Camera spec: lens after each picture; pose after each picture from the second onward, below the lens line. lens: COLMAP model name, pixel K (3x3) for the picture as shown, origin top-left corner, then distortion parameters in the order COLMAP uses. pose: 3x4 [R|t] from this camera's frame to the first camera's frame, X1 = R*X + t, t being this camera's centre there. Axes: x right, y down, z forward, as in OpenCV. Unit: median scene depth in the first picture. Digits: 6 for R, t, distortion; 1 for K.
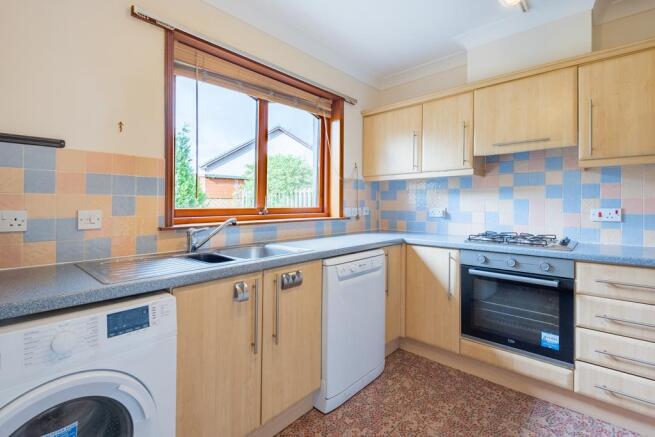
lens RADIAL K [[301.4, 0, 327.0], [0, 301.4, 204.5], [0, 0, 1]] dist [-0.002695, -0.000272]
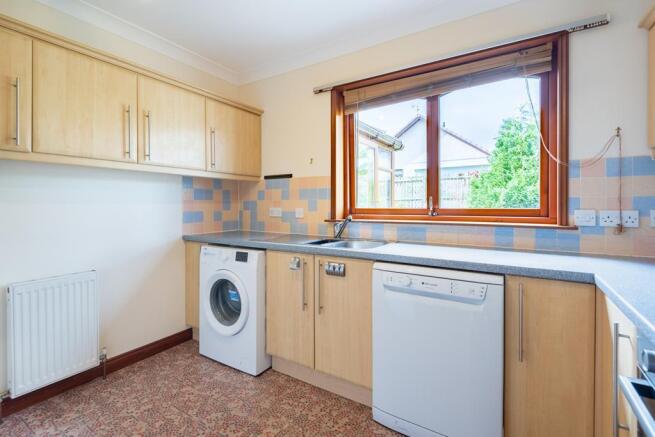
lens RADIAL K [[301.4, 0, 327.0], [0, 301.4, 204.5], [0, 0, 1]] dist [-0.002695, -0.000272]
pose [[0.172885, 0.000311, -0.984942, 0.970901], [0.003208, 0.999994, 0.000879, -0.004250], [0.984937, -0.003311, 0.172883, 0.713537]]
